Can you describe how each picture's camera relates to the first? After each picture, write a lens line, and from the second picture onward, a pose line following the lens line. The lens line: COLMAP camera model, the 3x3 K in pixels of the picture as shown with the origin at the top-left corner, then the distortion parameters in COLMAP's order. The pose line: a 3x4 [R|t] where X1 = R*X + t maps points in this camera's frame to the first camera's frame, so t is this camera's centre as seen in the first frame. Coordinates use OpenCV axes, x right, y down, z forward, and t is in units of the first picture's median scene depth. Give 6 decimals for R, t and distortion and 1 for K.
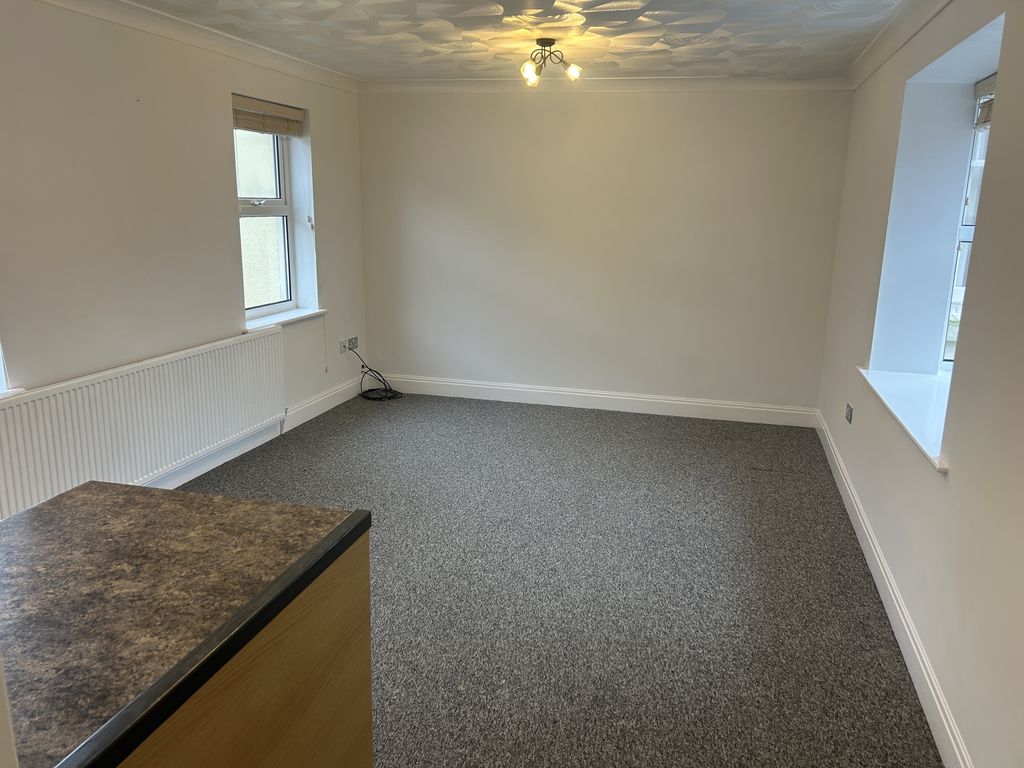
lens RADIAL K [[770.1, 0, 516.9], [0, 770.1, 379.5], [0, 0, 1]] dist [0.027522, -0.003784]
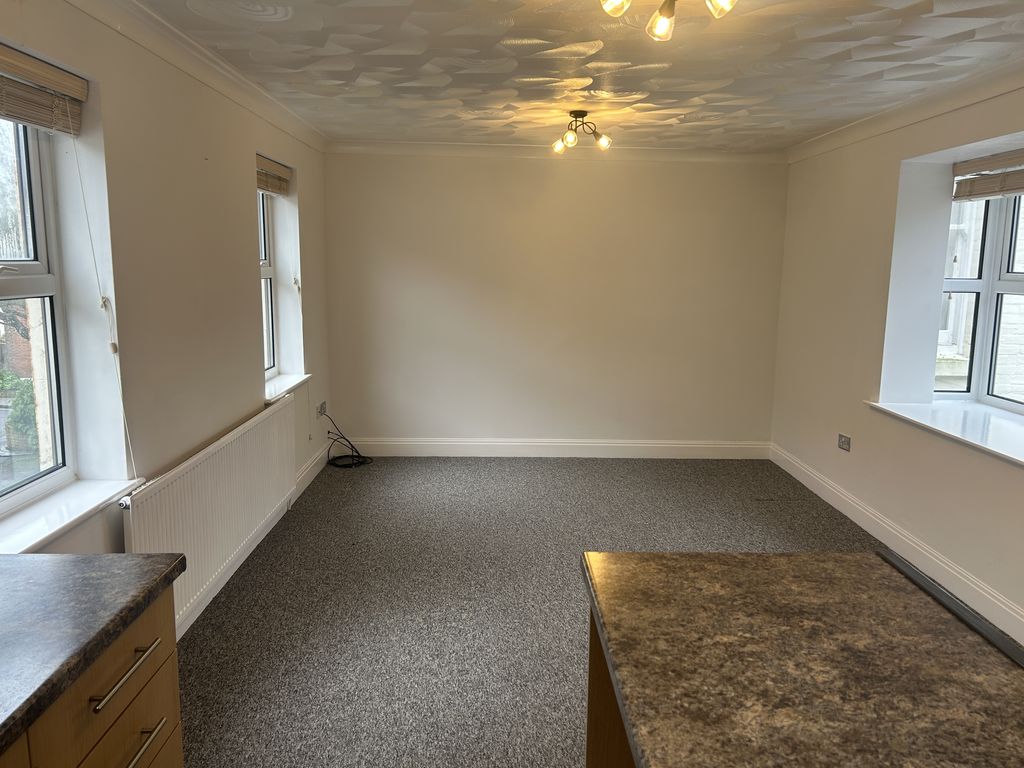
lens RADIAL K [[768.9, 0, 509.9], [0, 768.9, 379.9], [0, 0, 1]] dist [0.056400, -0.056846]
pose [[0.961531, -0.049702, 0.270162, -0.360980], [0.068146, 0.995911, -0.059316, -0.014344], [-0.266110, 0.075445, 0.960986, 0.028842]]
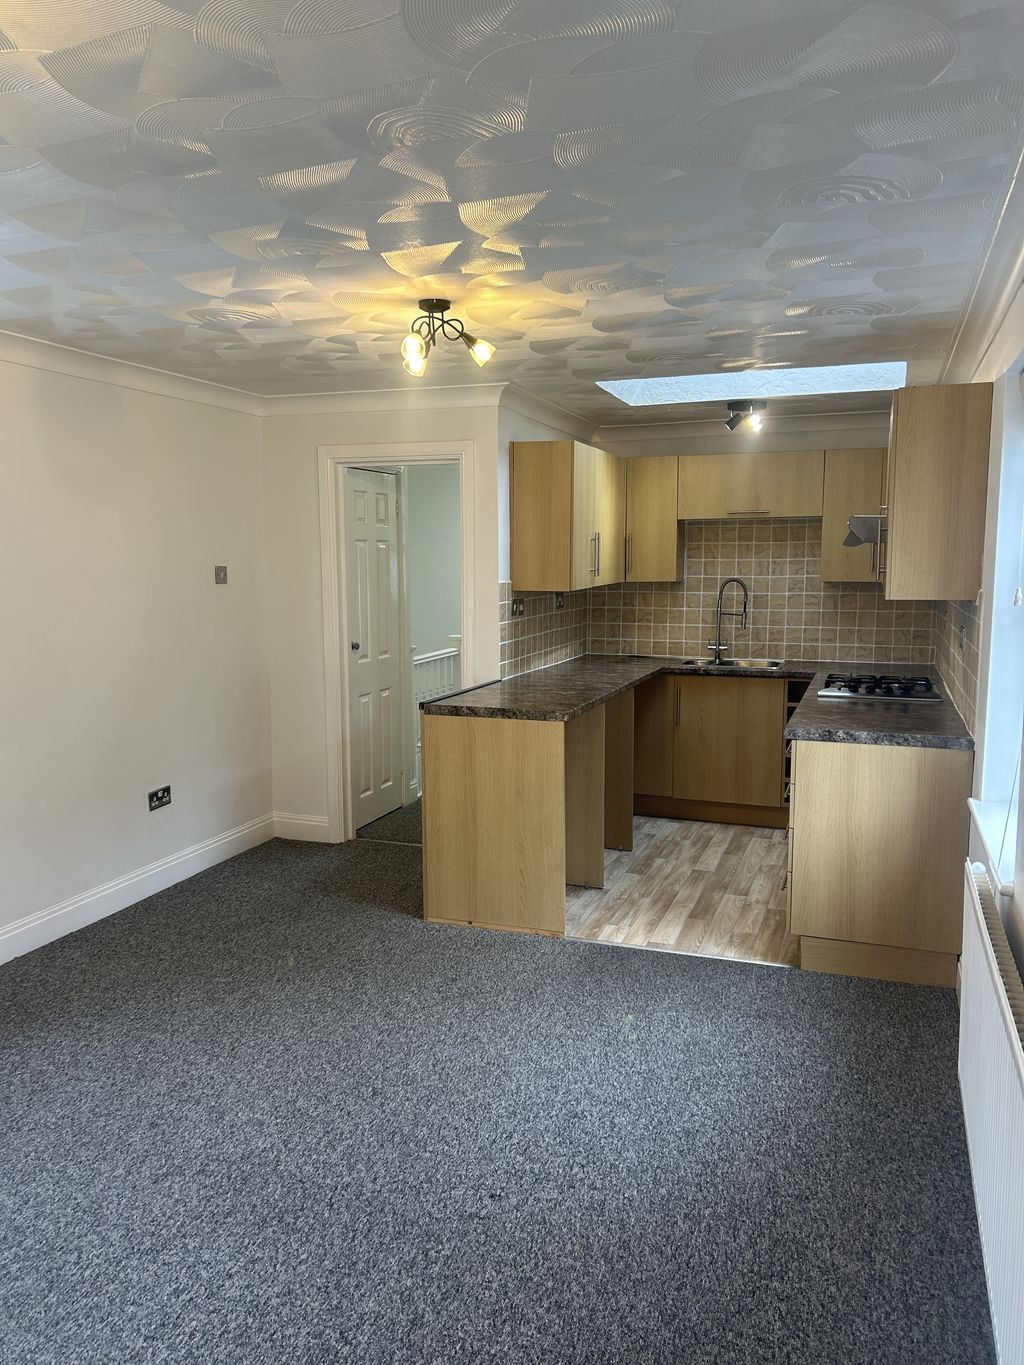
lens RADIAL K [[1025.0, 0, 520.5], [0, 1025.0, 685.3], [0, 0, 1]] dist [0.056400, -0.056846]
pose [[-0.997101, -0.025215, 0.071786, -0.247061], [0.001192, 0.938197, 0.346100, -0.314510], [-0.076077, 0.345183, -0.935447, 1.326451]]
